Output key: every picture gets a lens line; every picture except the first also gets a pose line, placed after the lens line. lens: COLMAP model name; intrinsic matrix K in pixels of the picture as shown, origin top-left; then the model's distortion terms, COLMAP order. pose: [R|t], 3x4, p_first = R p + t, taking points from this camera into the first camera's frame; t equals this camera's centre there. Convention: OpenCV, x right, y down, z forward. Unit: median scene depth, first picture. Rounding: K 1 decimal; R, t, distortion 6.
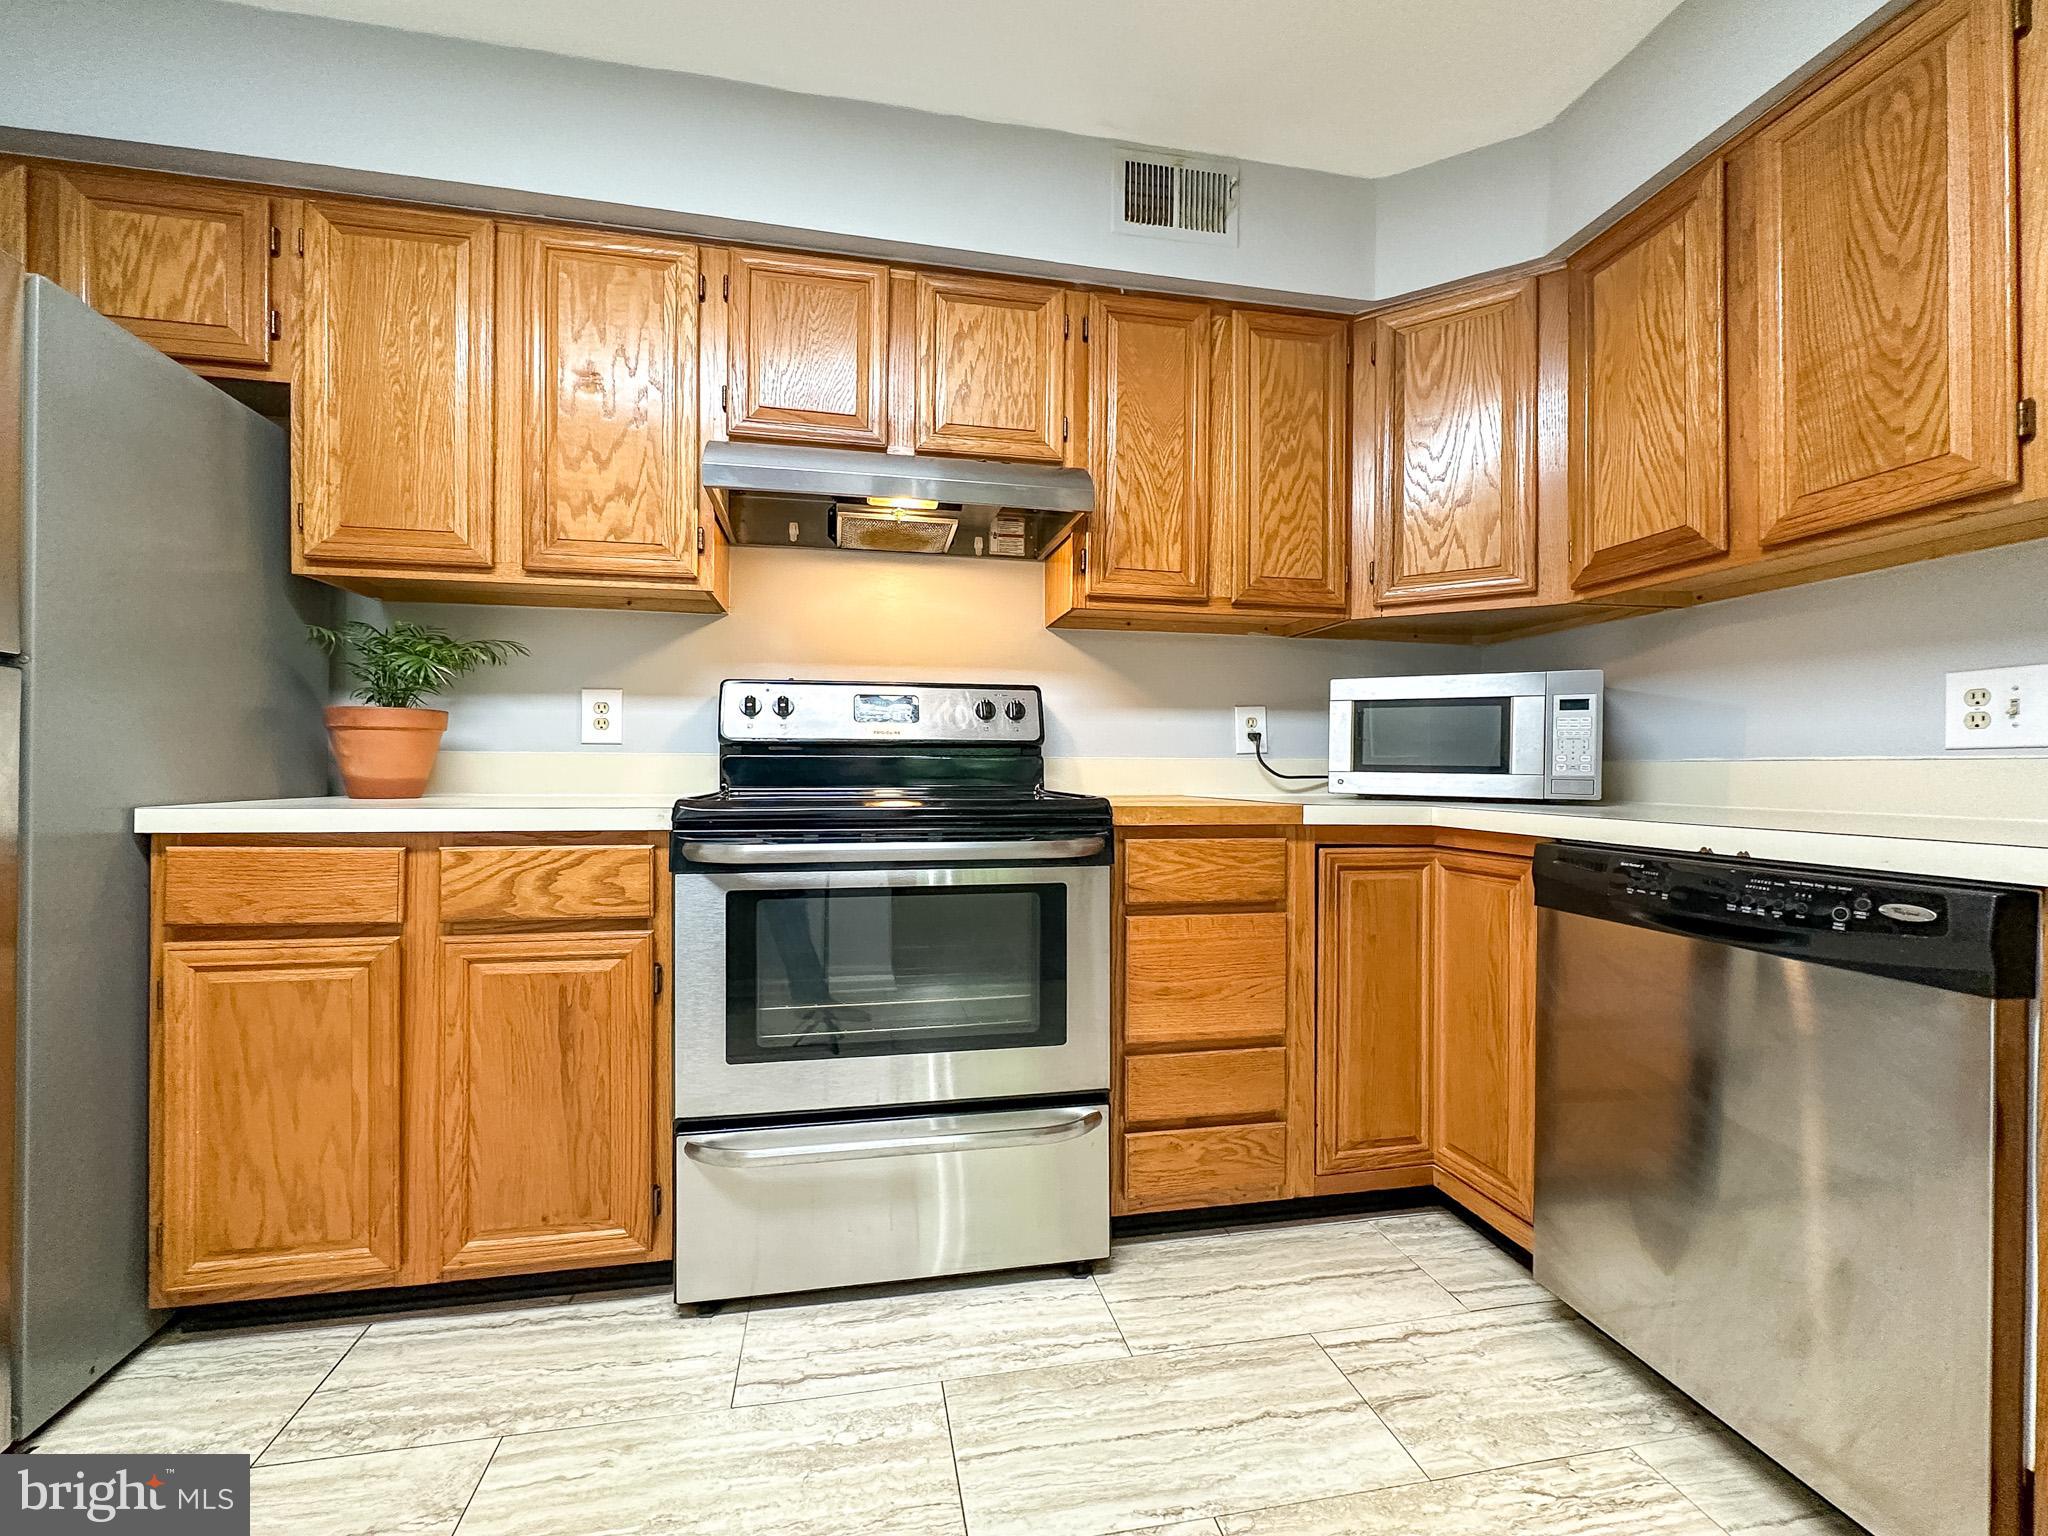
lens RADIAL K [[822.0, 0, 982.1], [0, 822.0, 772.8], [0, 0, 1]] dist [-0.004516, 0.000566]
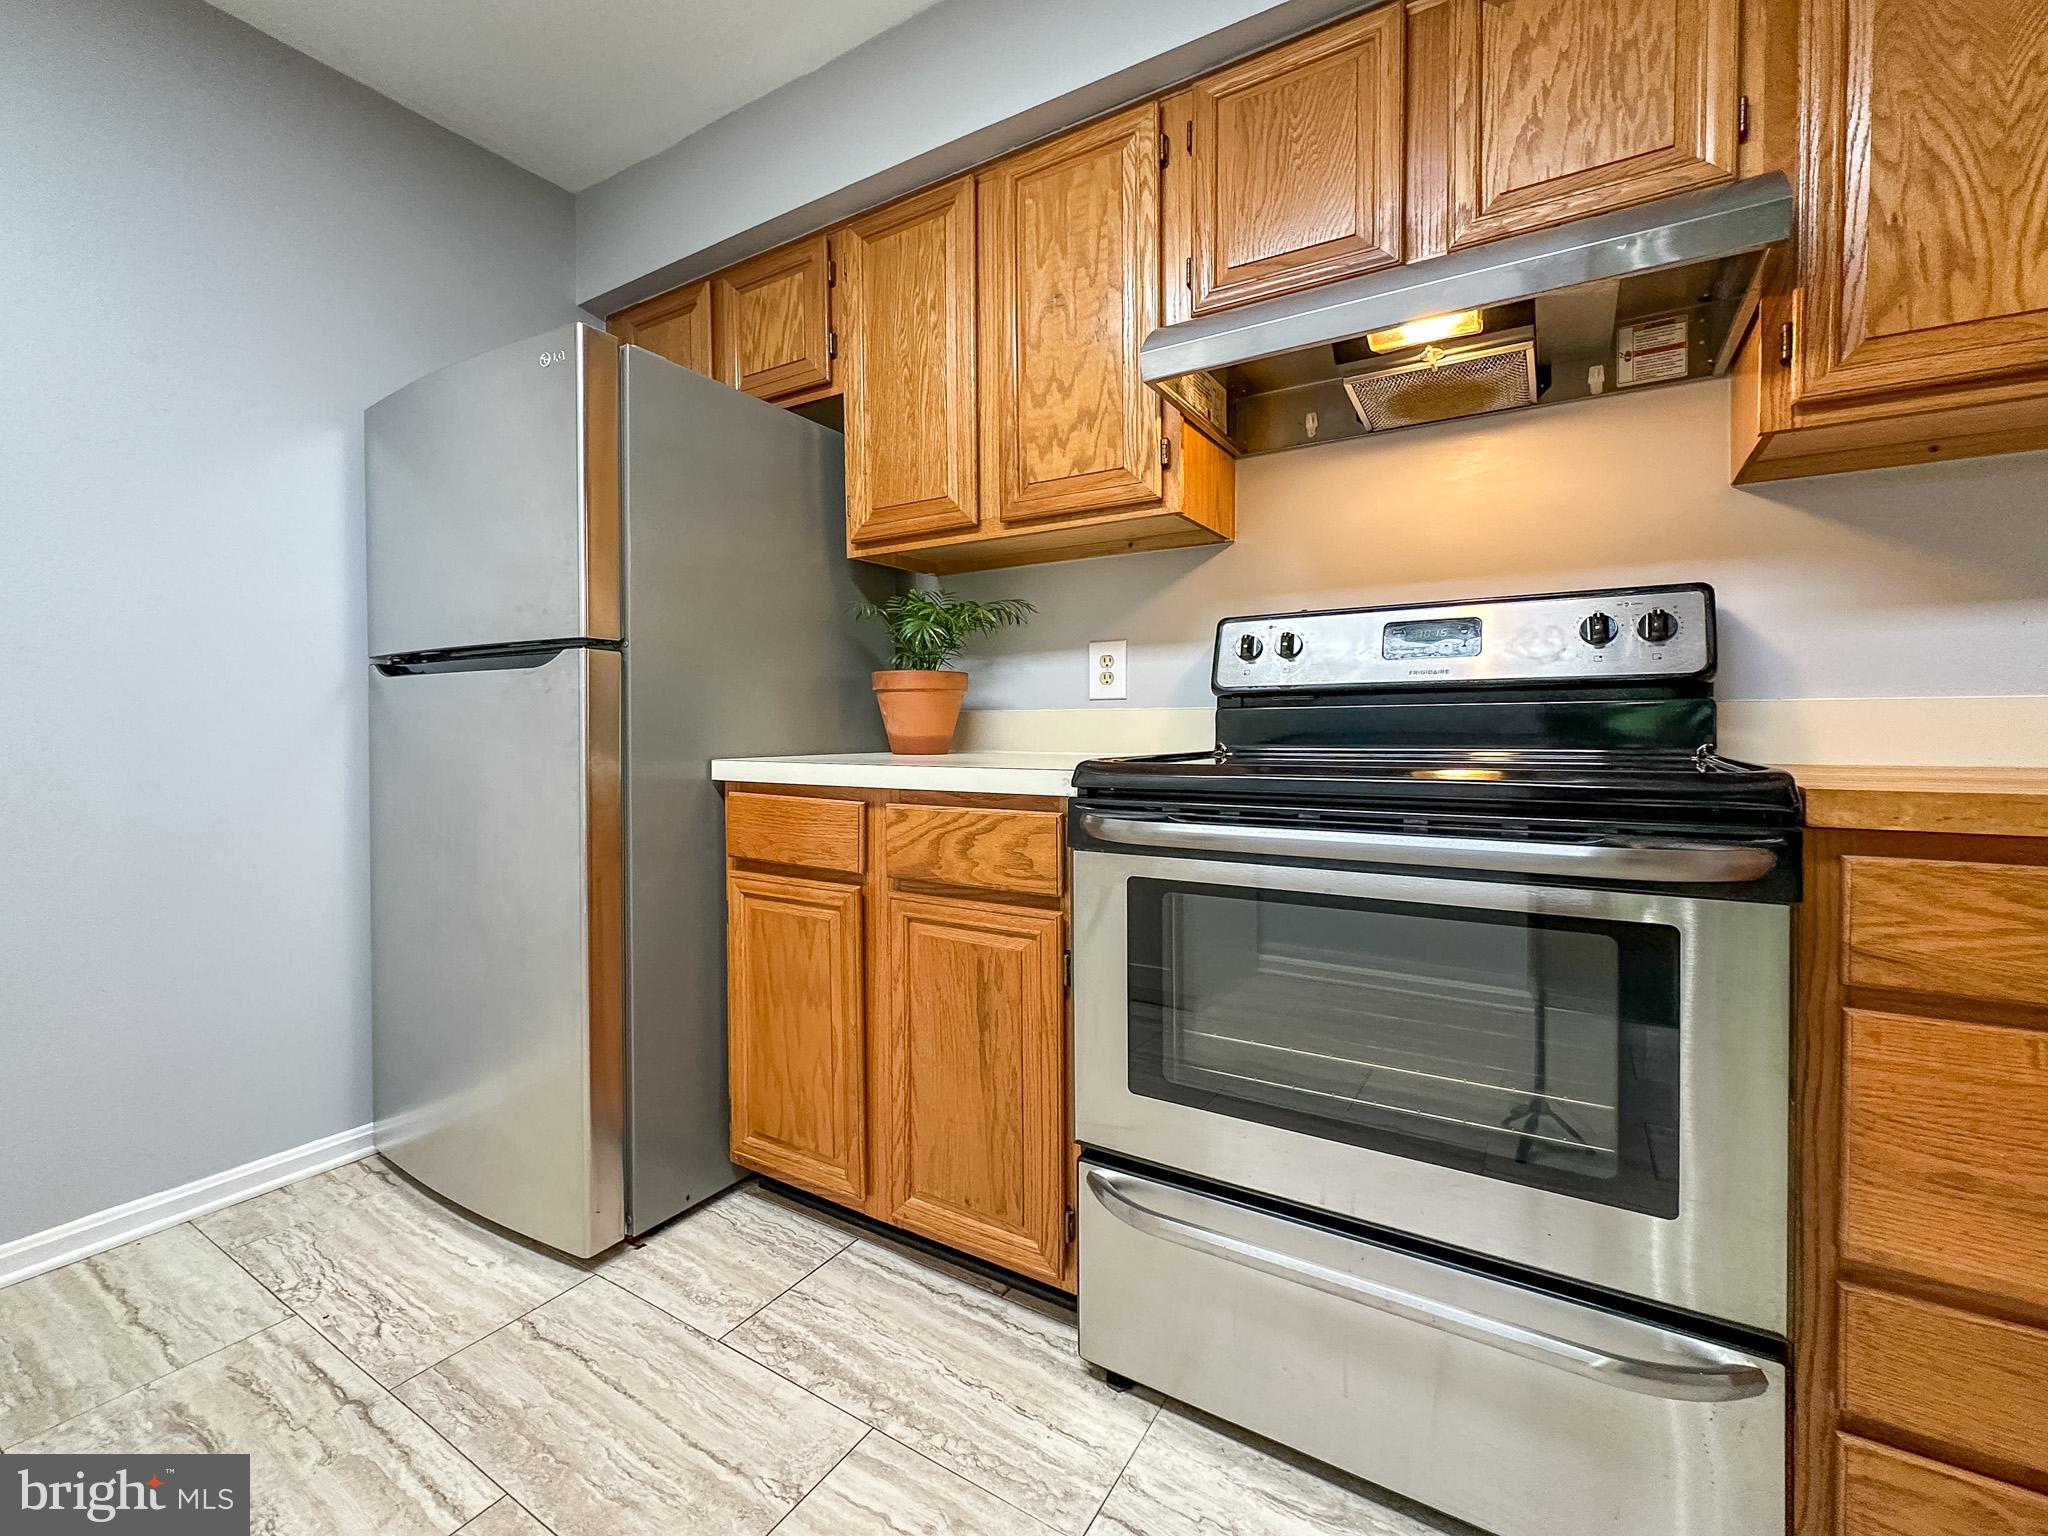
lens RADIAL K [[822.0, 0, 1063.2], [0, 822.0, 745.3], [0, 0, 1]] dist [-0.004516, 0.000566]
pose [[0.755773, 0.006001, -0.654806, 0.141267], [0.004963, 0.999877, 0.014891, 0.003704], [0.654814, -0.014504, 0.755651, 0.309183]]
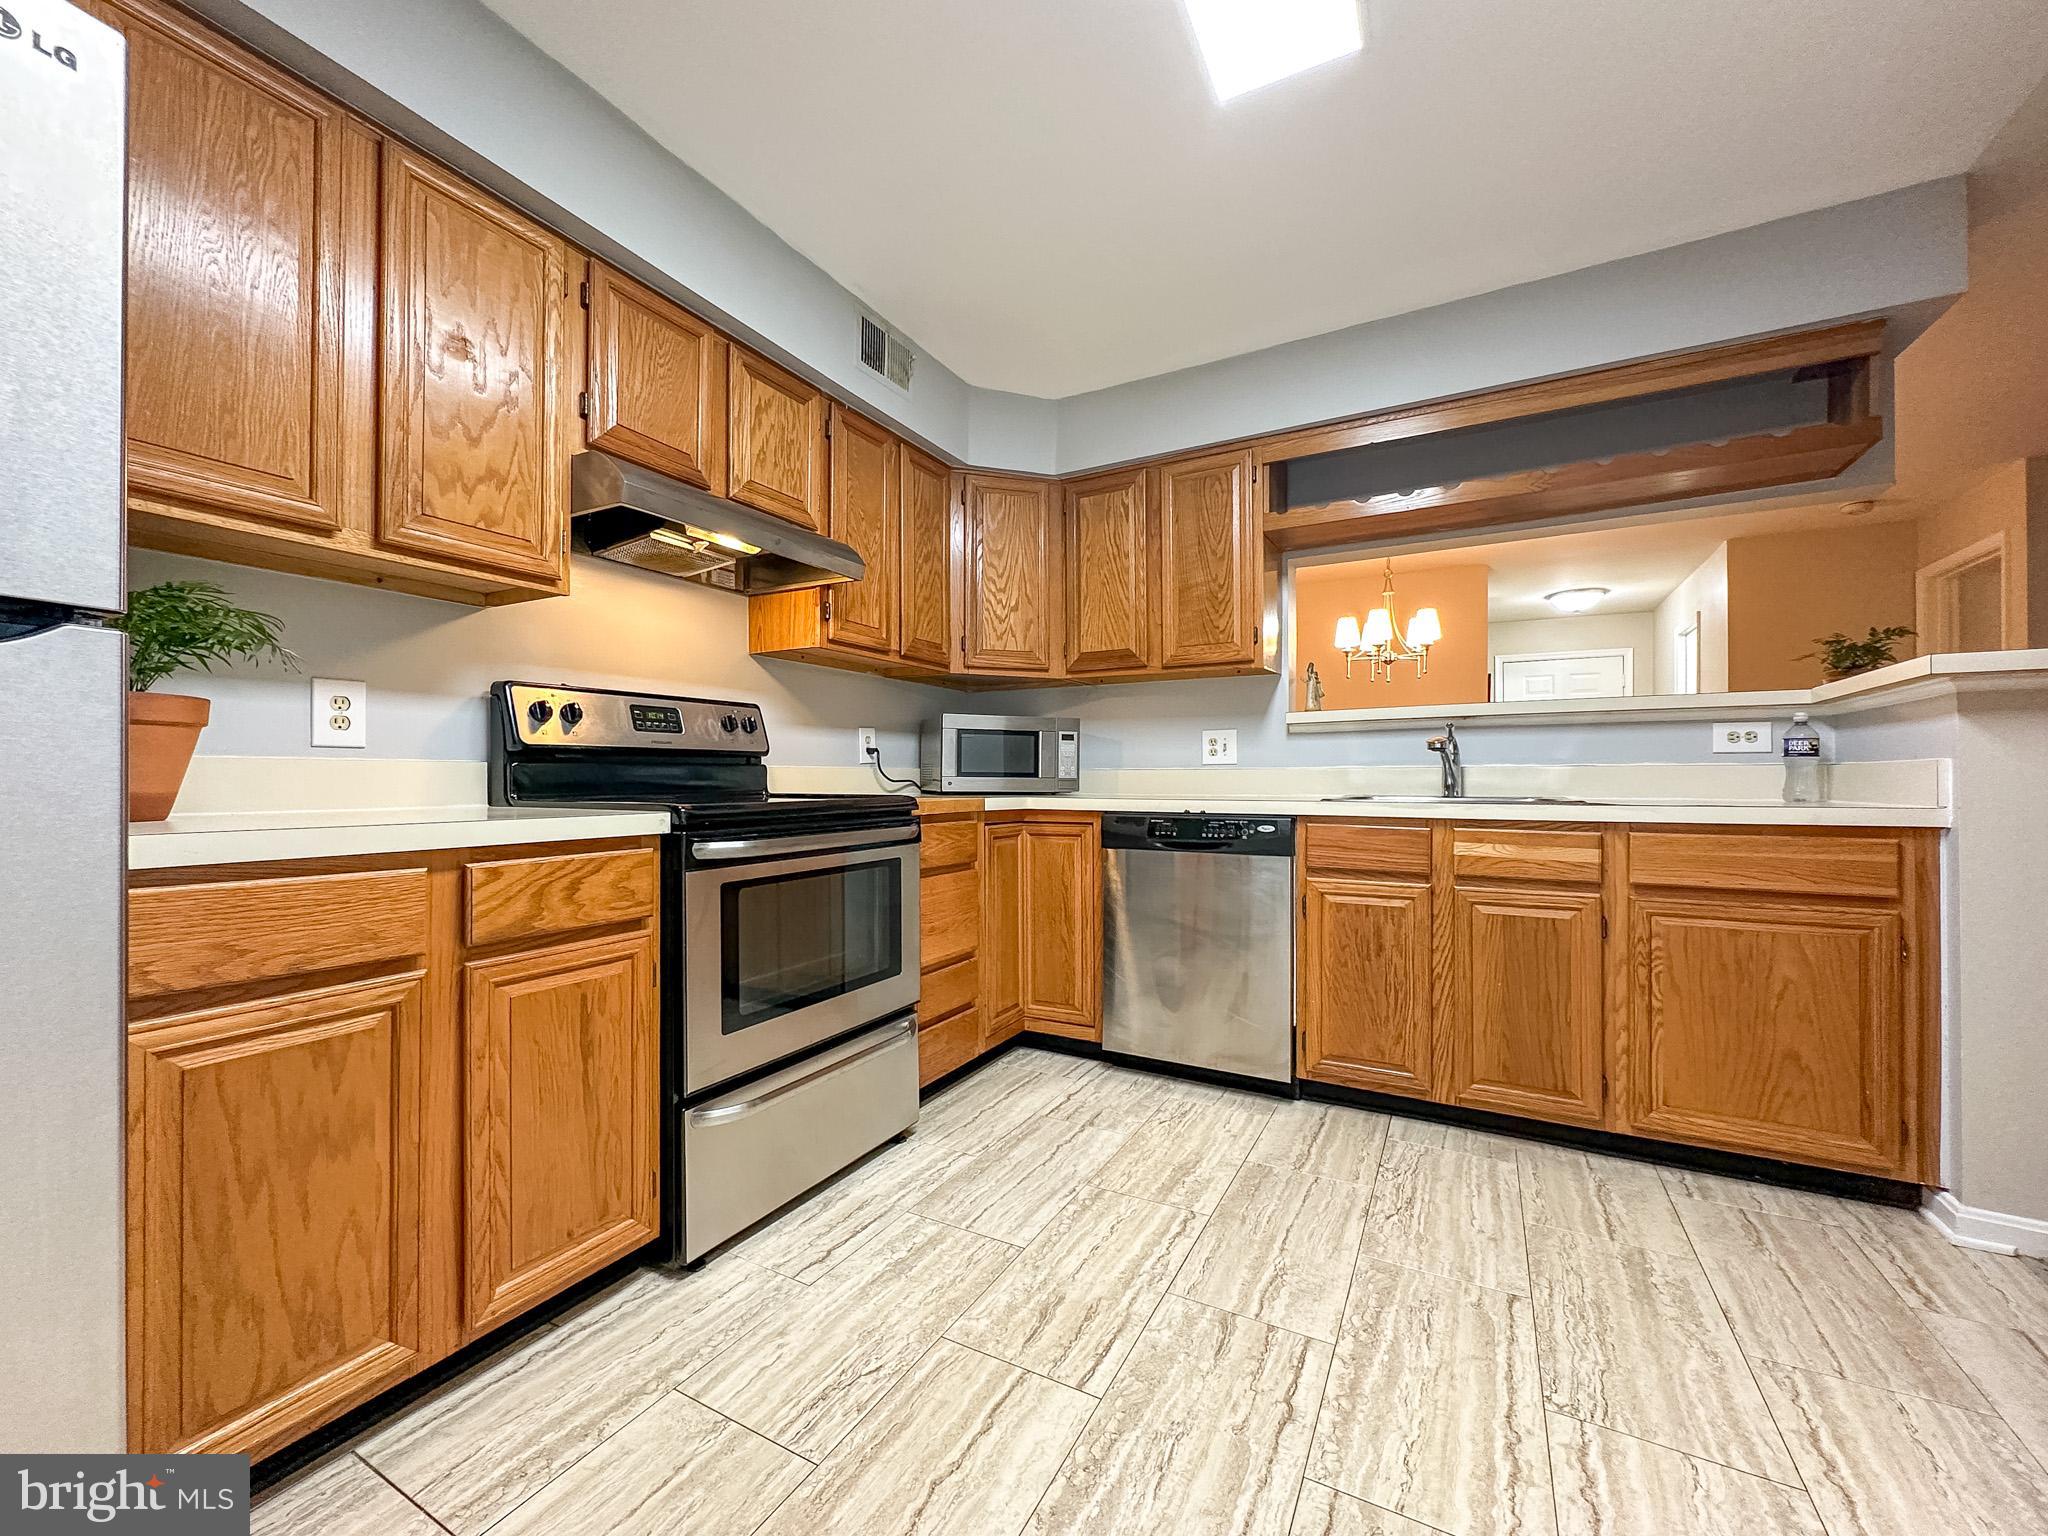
lens RADIAL K [[822.0, 0, 1010.2], [0, 822.0, 777.9], [0, 0, 1]] dist [-0.004516, 0.000566]
pose [[0.644273, -0.006270, 0.764770, -0.798081], [0.008301, 0.999965, 0.001205, -0.000778], [-0.764750, 0.005572, 0.644303, -0.036117]]
